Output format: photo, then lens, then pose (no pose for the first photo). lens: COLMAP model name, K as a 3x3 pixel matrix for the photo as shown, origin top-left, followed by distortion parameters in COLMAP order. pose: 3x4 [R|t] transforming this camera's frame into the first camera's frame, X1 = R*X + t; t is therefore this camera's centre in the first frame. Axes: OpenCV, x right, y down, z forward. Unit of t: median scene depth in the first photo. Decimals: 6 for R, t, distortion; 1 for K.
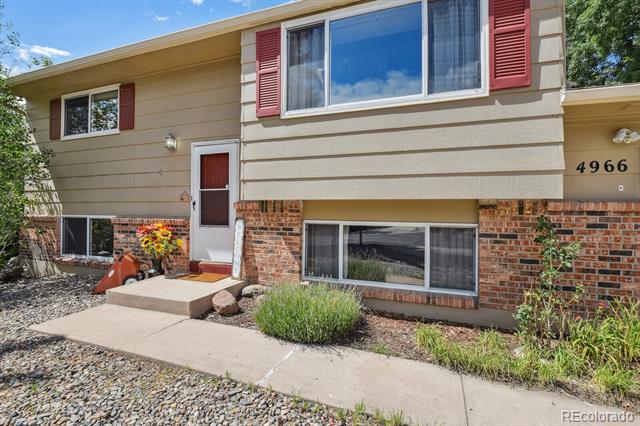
lens RADIAL K [[293.2, 0, 320.4], [0, 293.2, 216.6], [0, 0, 1]] dist [-0.017557, 0.000091]
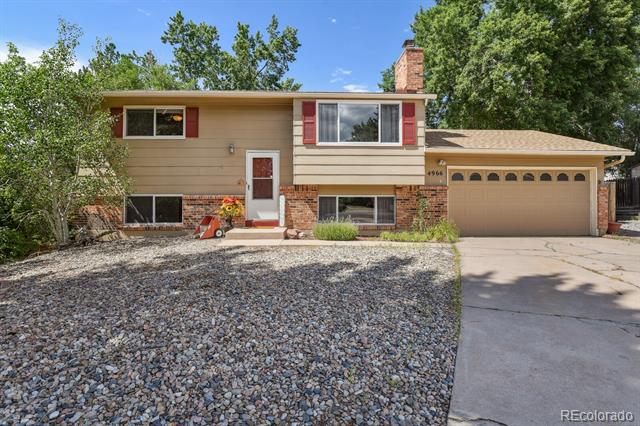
lens RADIAL K [[293.2, 0, 320.4], [0, 293.2, 216.6], [0, 0, 1]] dist [-0.017557, 0.000091]
pose [[0.925143, -0.024674, 0.378817, -0.787112], [0.015174, 0.999492, 0.028044, 0.102009], [-0.379316, -0.020196, 0.925047, -0.836211]]
